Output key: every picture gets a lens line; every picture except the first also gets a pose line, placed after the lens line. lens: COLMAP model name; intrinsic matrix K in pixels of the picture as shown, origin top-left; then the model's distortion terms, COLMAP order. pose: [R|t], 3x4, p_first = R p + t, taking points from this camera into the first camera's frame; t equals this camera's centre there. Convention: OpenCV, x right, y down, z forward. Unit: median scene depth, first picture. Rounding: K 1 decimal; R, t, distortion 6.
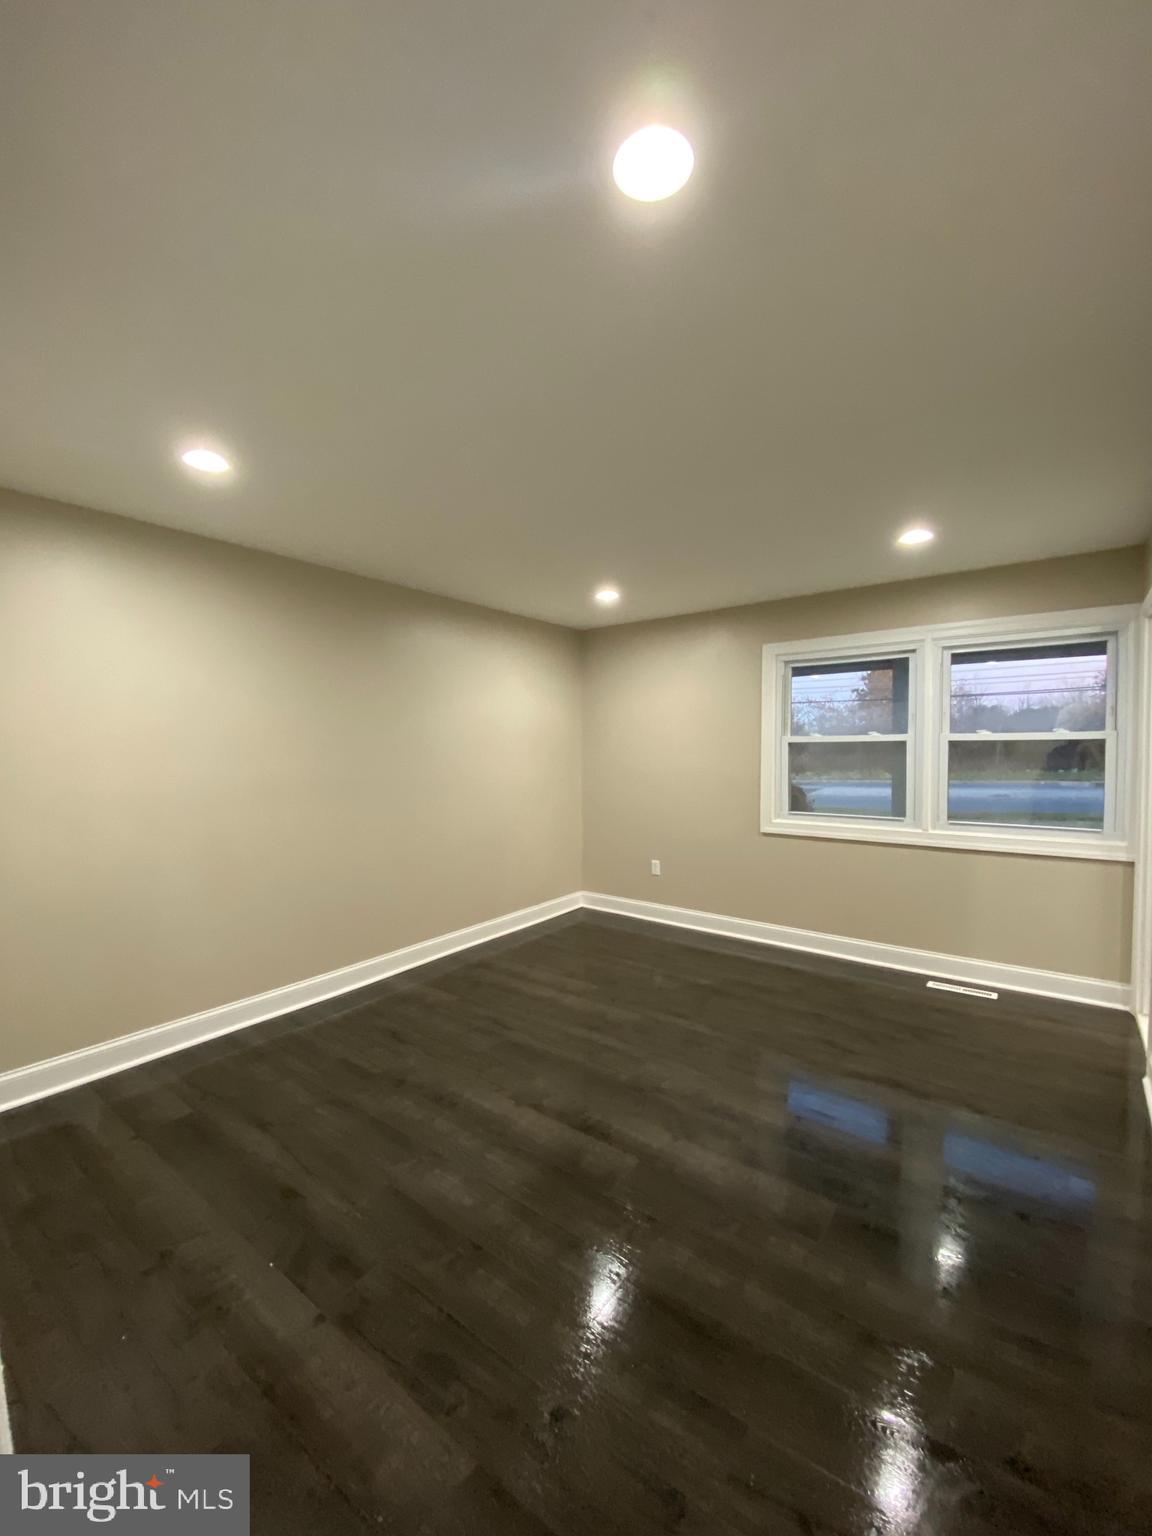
lens RADIAL K [[609.5, 0, 576.5], [0, 609.5, 767.6], [0, 0, 1]] dist [0.007472, -0.013231]
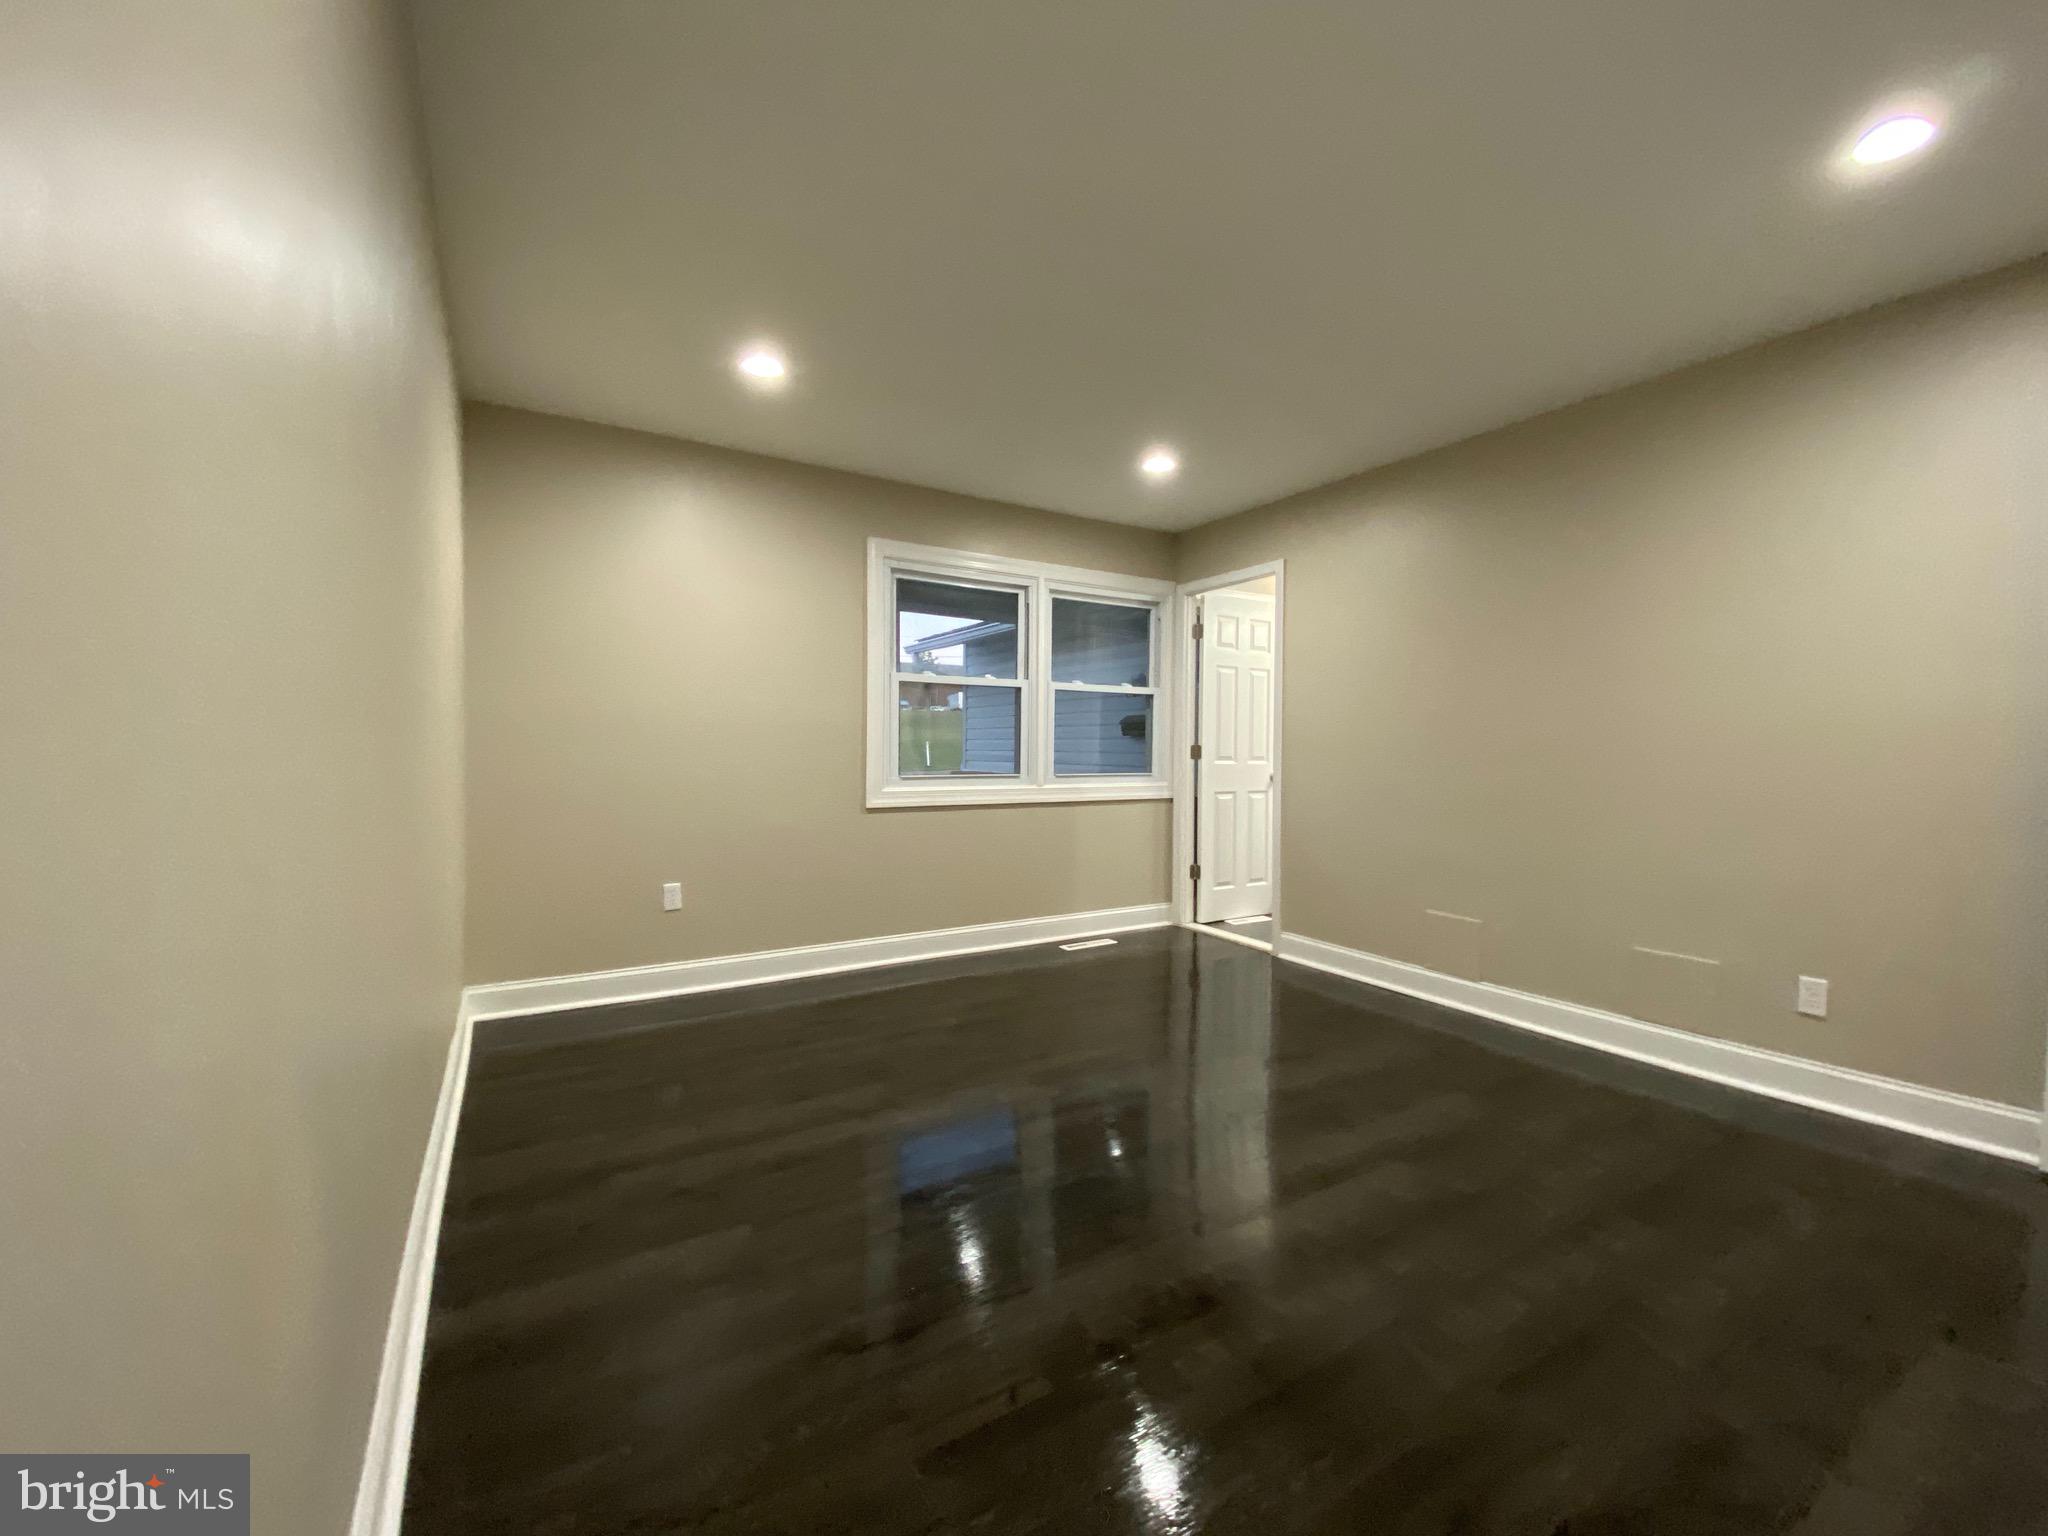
lens RADIAL K [[812.7, 0, 1034.5], [0, 812.7, 746.5], [0, 0, 1]] dist [0.007472, -0.013231]
pose [[0.374543, 0.009349, 0.927162, -1.307709], [0.018534, 0.999674, -0.017568, 0.152150], [-0.927024, 0.023764, 0.374247, 1.288073]]
